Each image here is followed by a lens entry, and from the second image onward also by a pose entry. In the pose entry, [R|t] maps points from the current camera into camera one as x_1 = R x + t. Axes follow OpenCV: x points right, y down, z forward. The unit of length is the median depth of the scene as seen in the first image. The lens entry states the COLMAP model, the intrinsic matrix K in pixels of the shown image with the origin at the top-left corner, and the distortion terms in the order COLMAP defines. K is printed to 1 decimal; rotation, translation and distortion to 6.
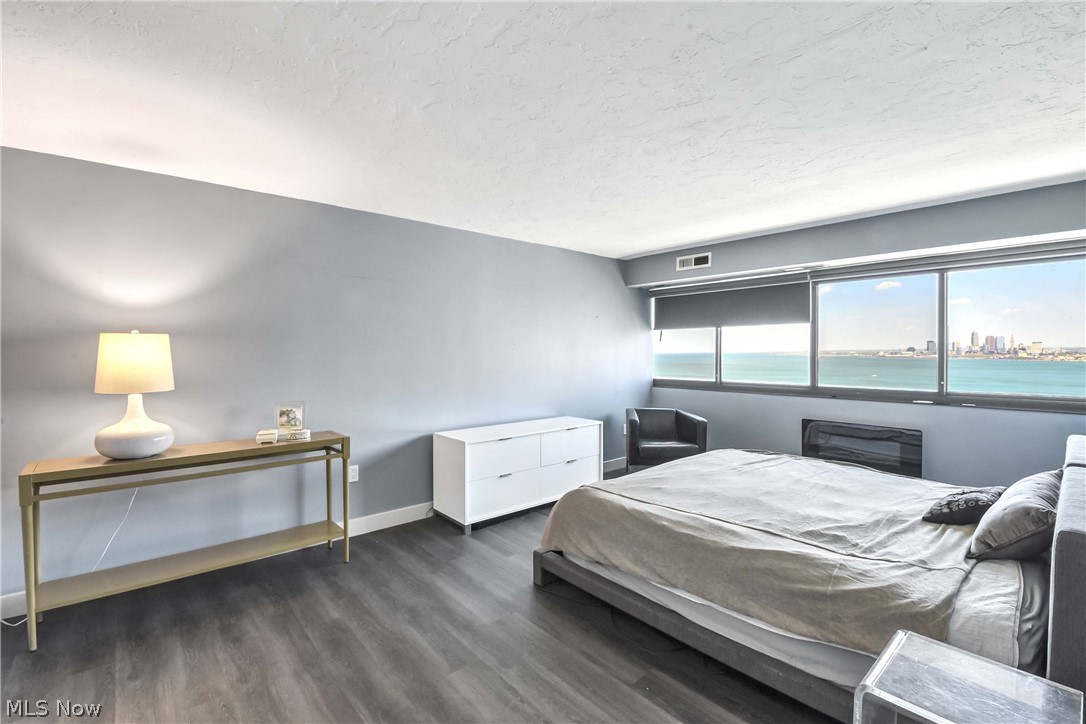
lens RADIAL K [[489.1, 0, 550.0], [0, 489.1, 357.1], [0, 0, 1]] dist [-0.000443, -0.000578]
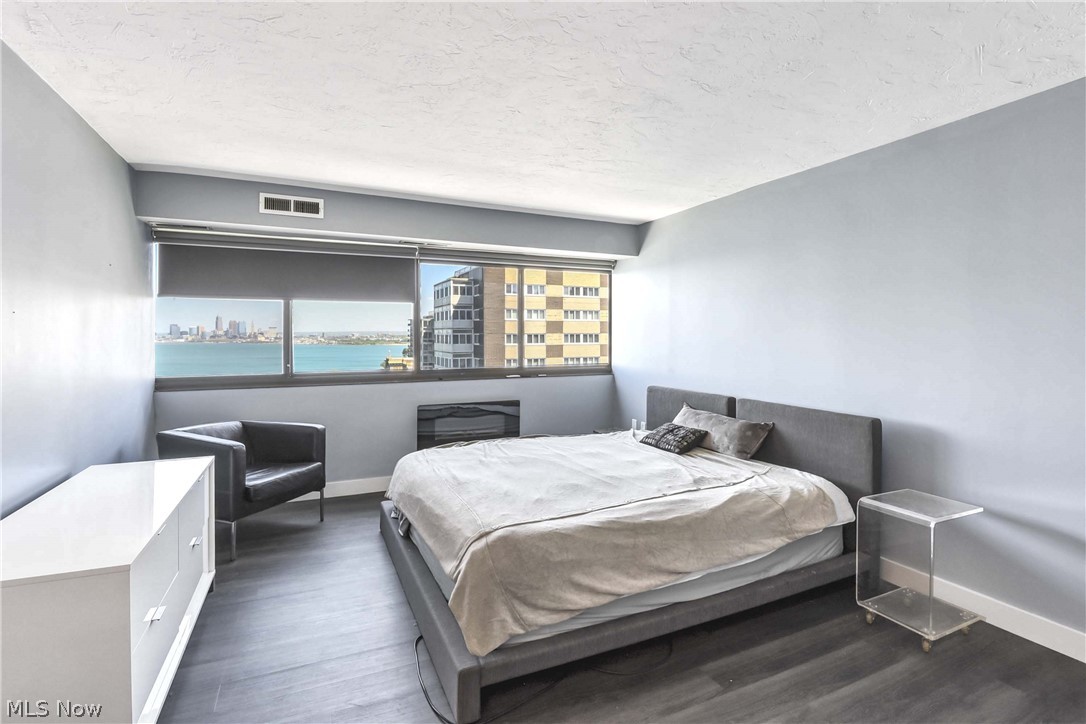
lens RADIAL K [[537.9, 0, 588.7], [0, 537.9, 334.4], [0, 0, 1]] dist [-0.001556, -0.000169]
pose [[0.249955, 0.002274, 0.968255, -0.458594], [0.011542, 0.999919, -0.005328, 0.000187], [-0.968189, 0.012508, 0.249909, 0.512384]]
